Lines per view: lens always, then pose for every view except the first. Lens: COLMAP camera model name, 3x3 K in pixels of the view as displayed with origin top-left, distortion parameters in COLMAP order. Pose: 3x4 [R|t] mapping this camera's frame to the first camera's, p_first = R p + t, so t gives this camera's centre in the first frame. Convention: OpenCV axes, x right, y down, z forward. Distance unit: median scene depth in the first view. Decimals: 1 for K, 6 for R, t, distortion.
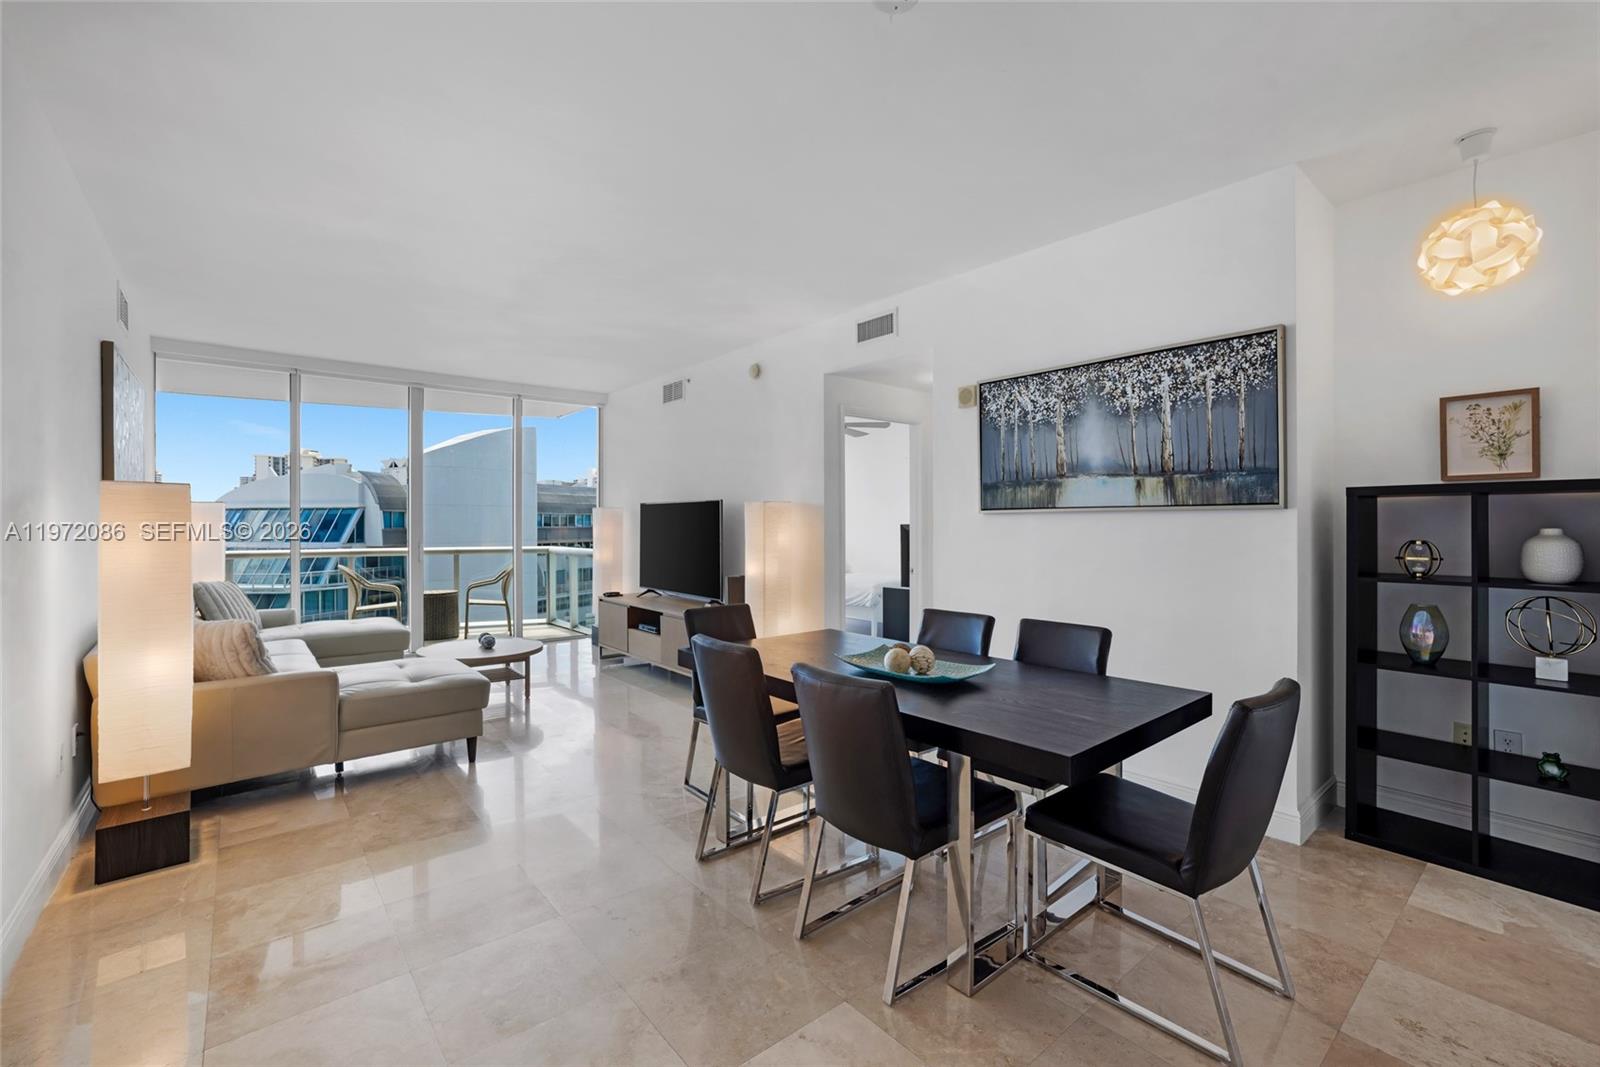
lens RADIAL K [[692.8, 0, 798.0], [0, 692.8, 521.9], [0, 0, 1]] dist [-0.037311, 0.020841]
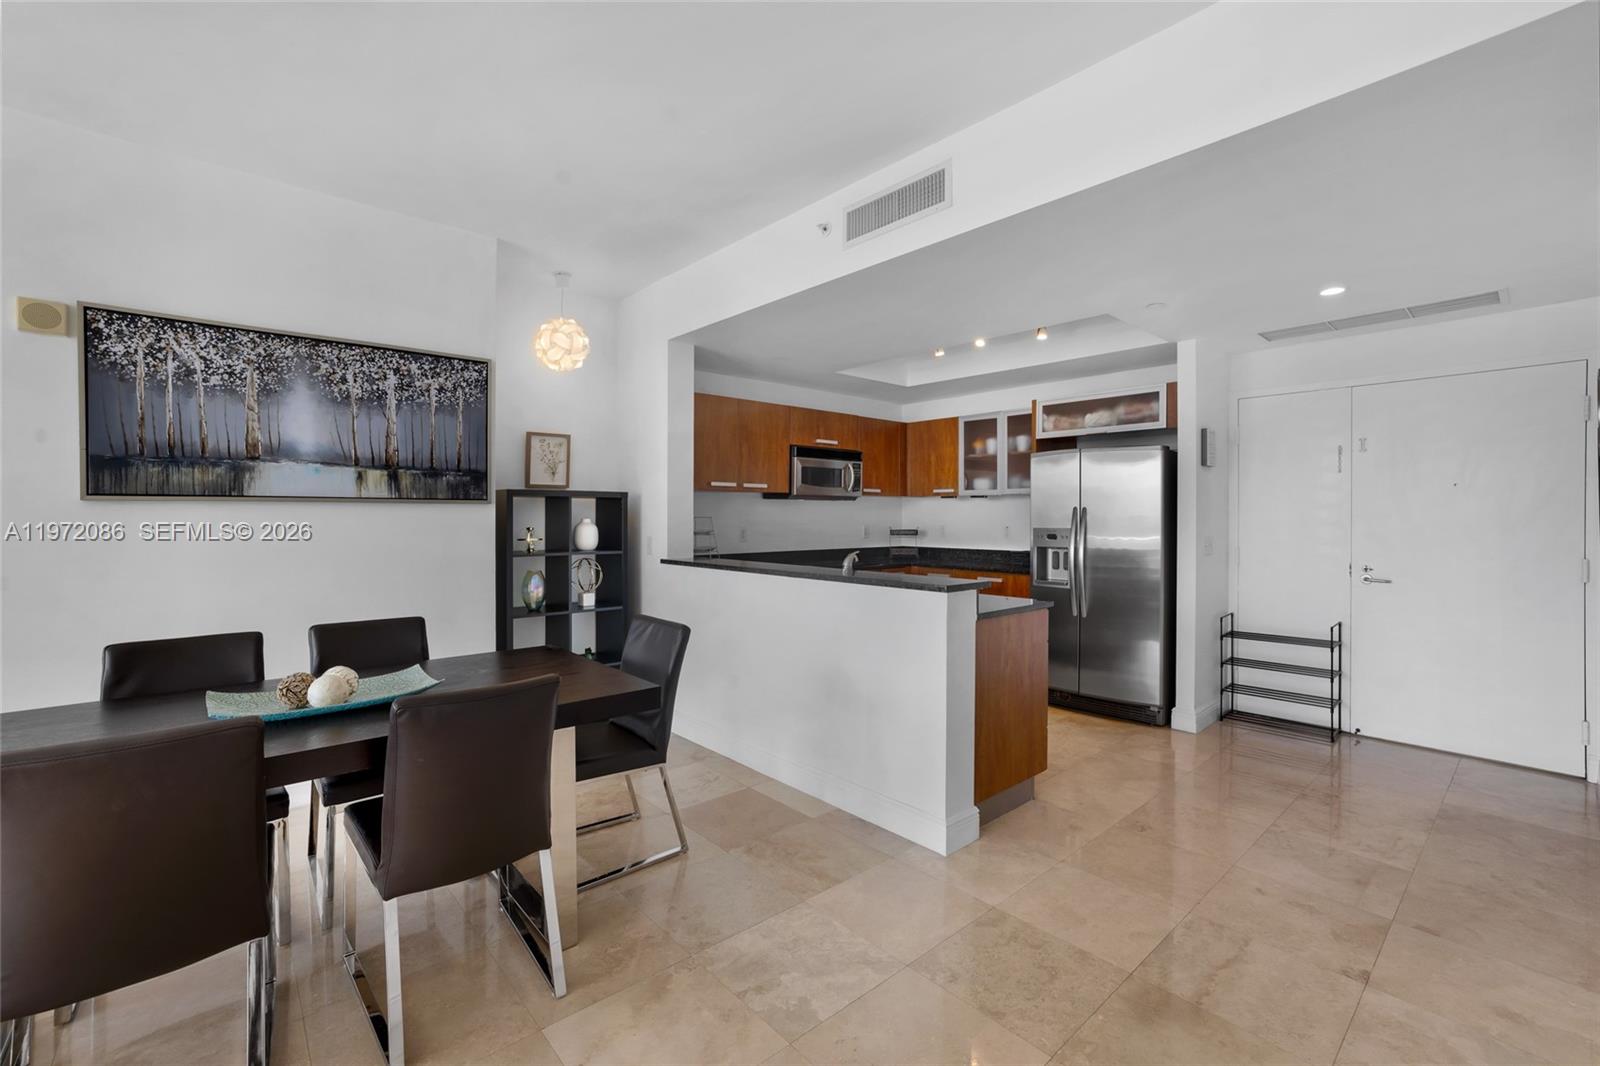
lens RADIAL K [[692.8, 0, 807.9], [0, 692.8, 512.9], [0, 0, 1]] dist [-0.037311, 0.020841]
pose [[-0.029369, 0.009000, 0.999528, -0.489063], [0.000030, 0.999959, -0.009003, 0.007443], [-0.999569, -0.000234, -0.029368, 0.368626]]
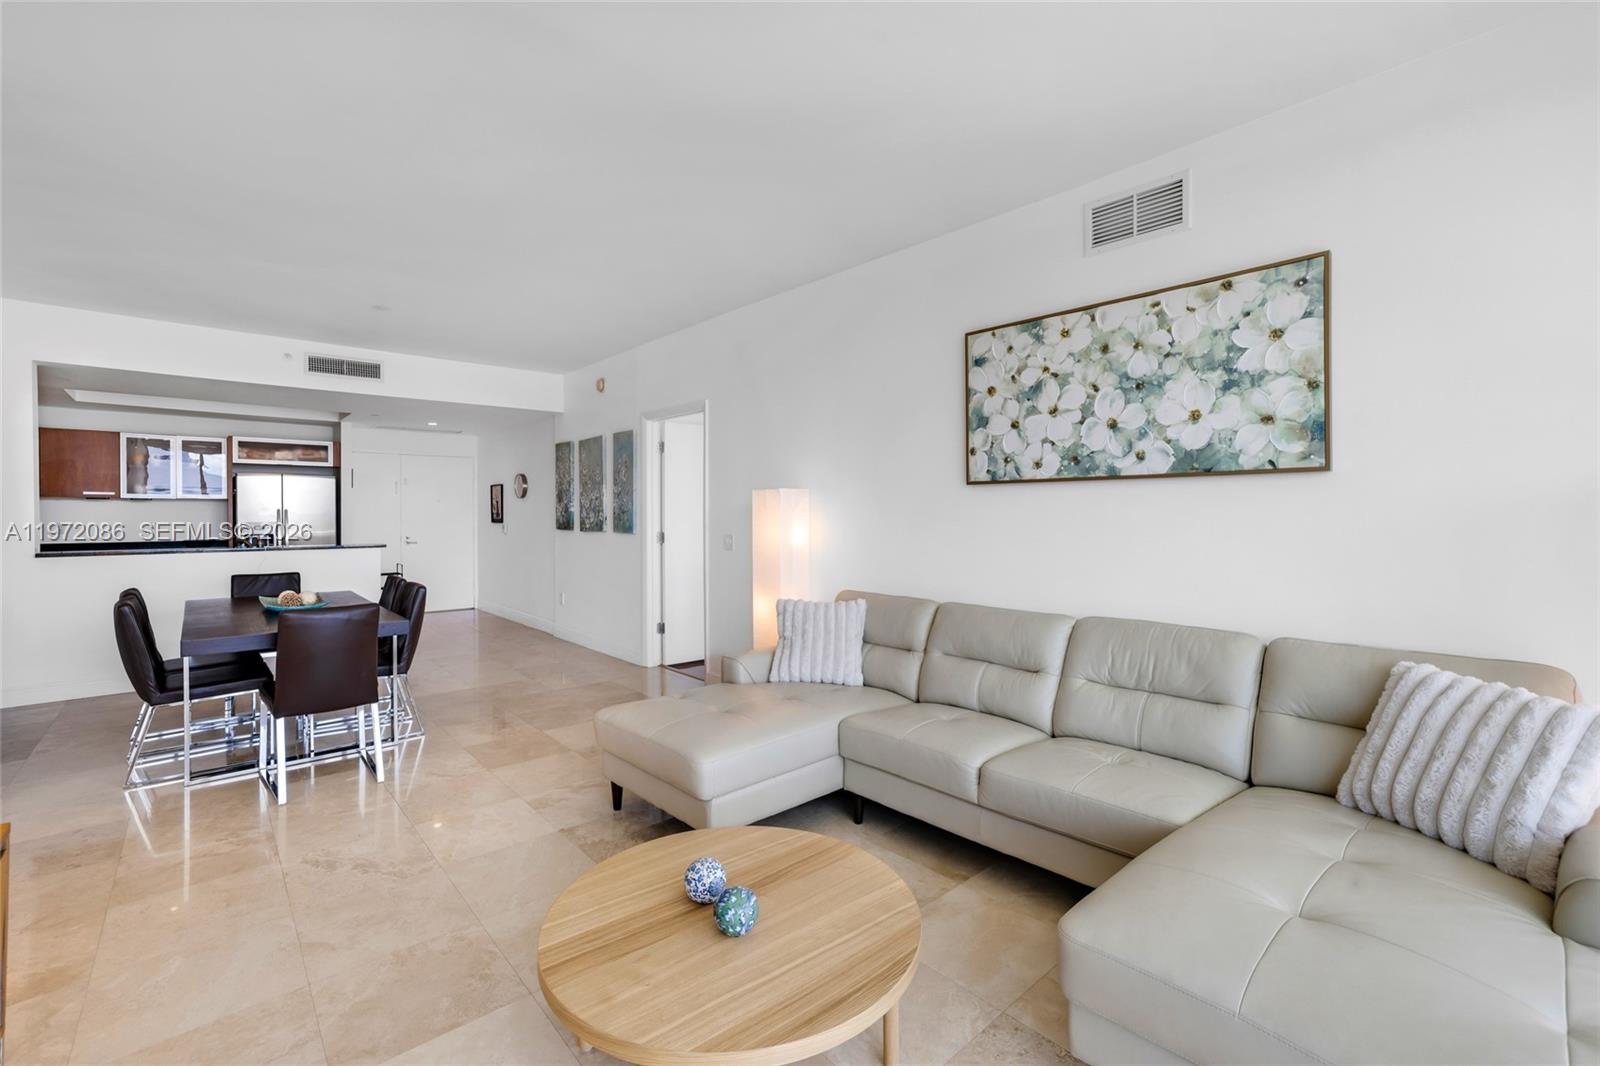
lens RADIAL K [[692.8, 0, 789.2], [0, 692.8, 526.2], [0, 0, 1]] dist [-0.037311, 0.020841]
pose [[-0.999602, 0.002376, -0.028123, -0.727313], [0.001827, 0.999807, 0.019540, -0.000933], [0.028164, 0.019480, -0.999413, 2.040562]]
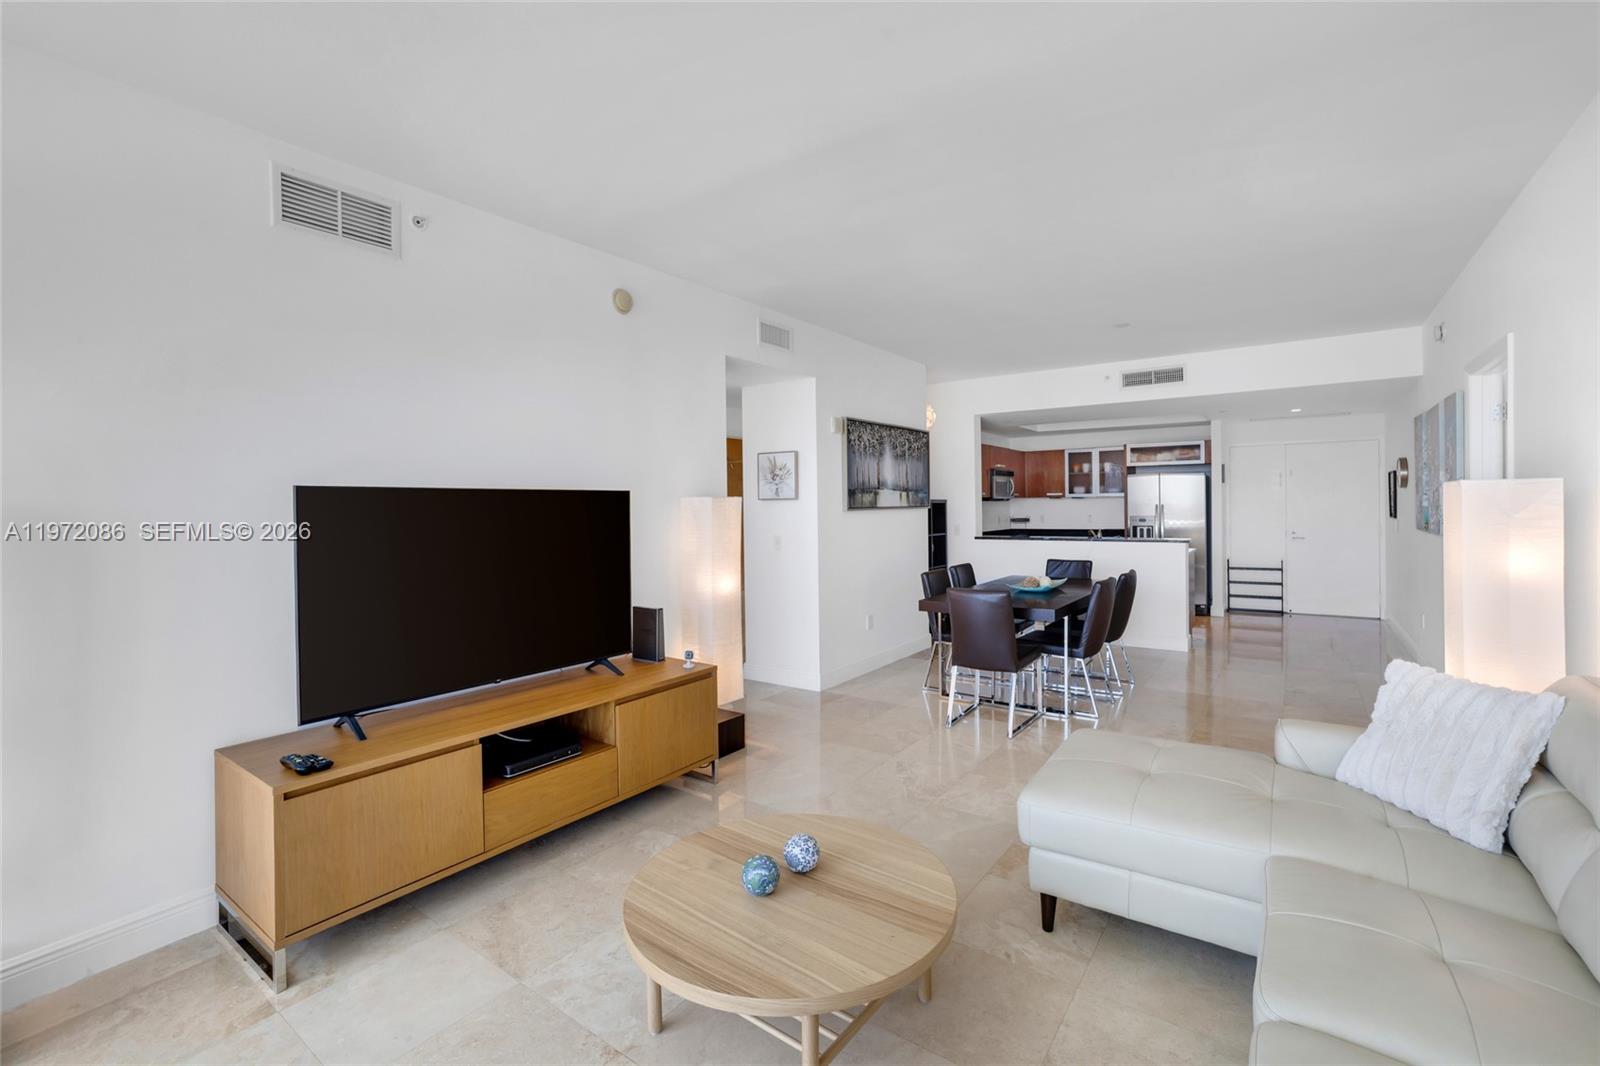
lens RADIAL K [[692.8, 0, 822.3], [0, 692.8, 507.7], [0, 0, 1]] dist [-0.037311, 0.020841]
pose [[-0.263806, 0.003682, 0.964569, -1.266045], [0.015270, 0.999883, 0.000360, -0.023065], [-0.964455, 0.014824, -0.263831, 1.656411]]
